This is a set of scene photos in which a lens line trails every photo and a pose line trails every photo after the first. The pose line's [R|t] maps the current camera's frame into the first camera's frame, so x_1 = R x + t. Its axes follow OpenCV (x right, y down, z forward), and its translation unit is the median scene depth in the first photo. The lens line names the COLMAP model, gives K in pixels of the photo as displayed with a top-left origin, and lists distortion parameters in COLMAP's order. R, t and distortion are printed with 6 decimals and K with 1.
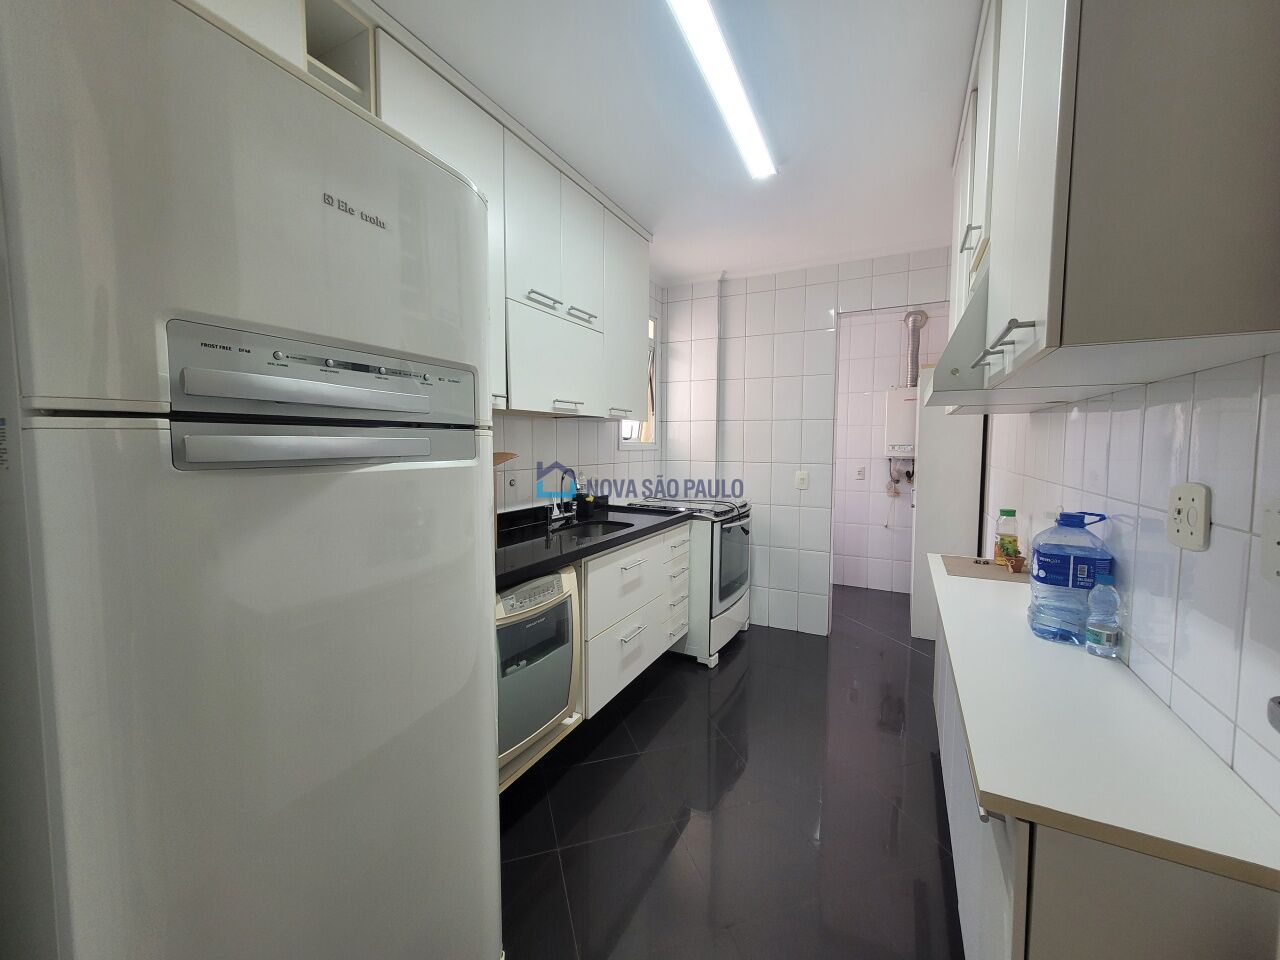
lens RADIAL K [[501.9, 0, 637.7], [0, 501.9, 476.4], [0, 0, 1]] dist [-0.001826, 0.000296]
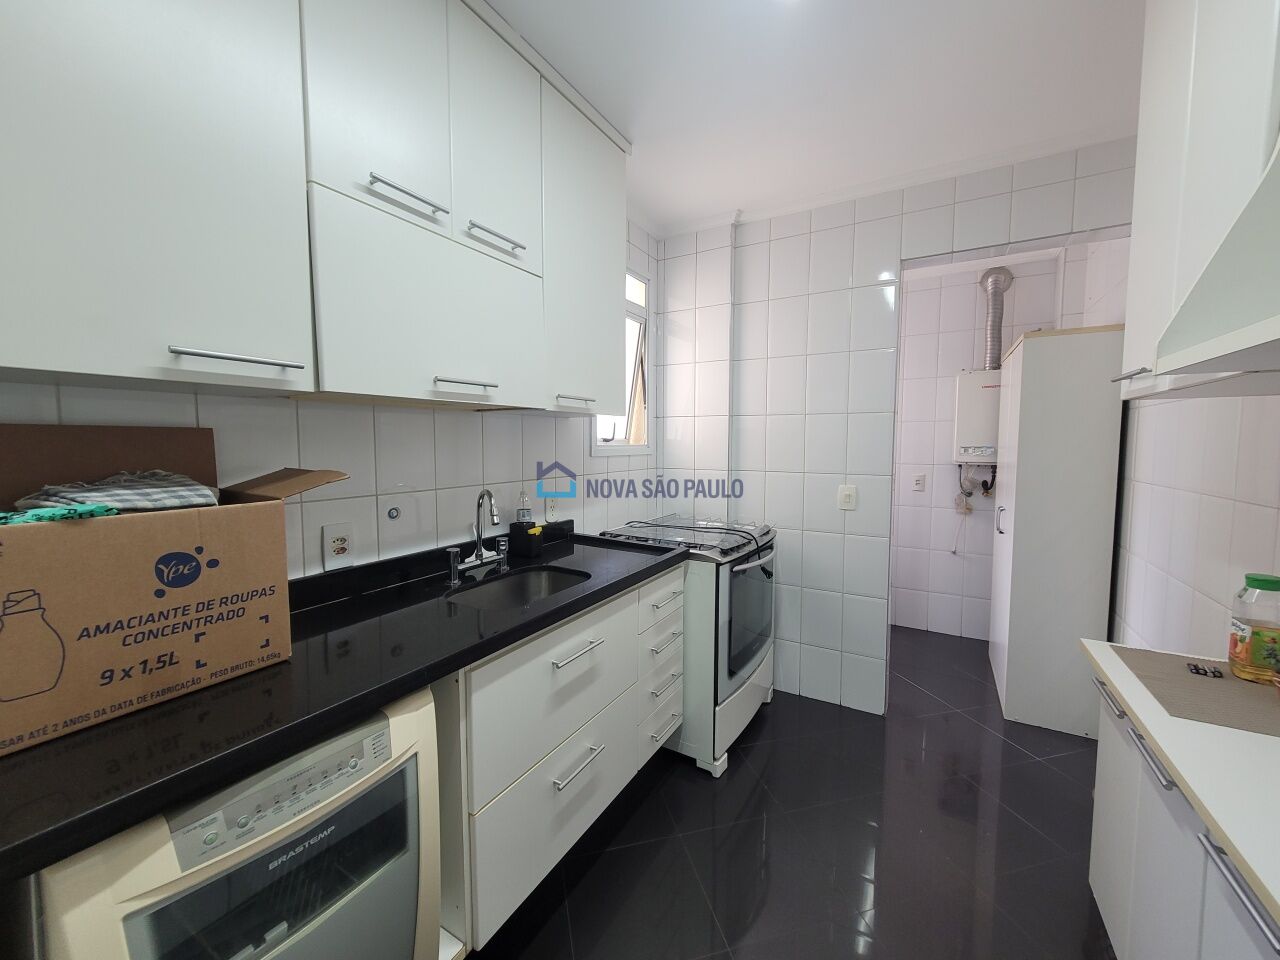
lens RADIAL K [[501.9, 0, 642.0], [0, 501.9, 478.4], [0, 0, 1]] dist [-0.001826, 0.000296]
pose [[0.999187, -0.000322, -0.040326, 0.067773], [0.000615, 0.999974, 0.007240, -0.027205], [0.040322, -0.007259, 0.999160, 0.294165]]
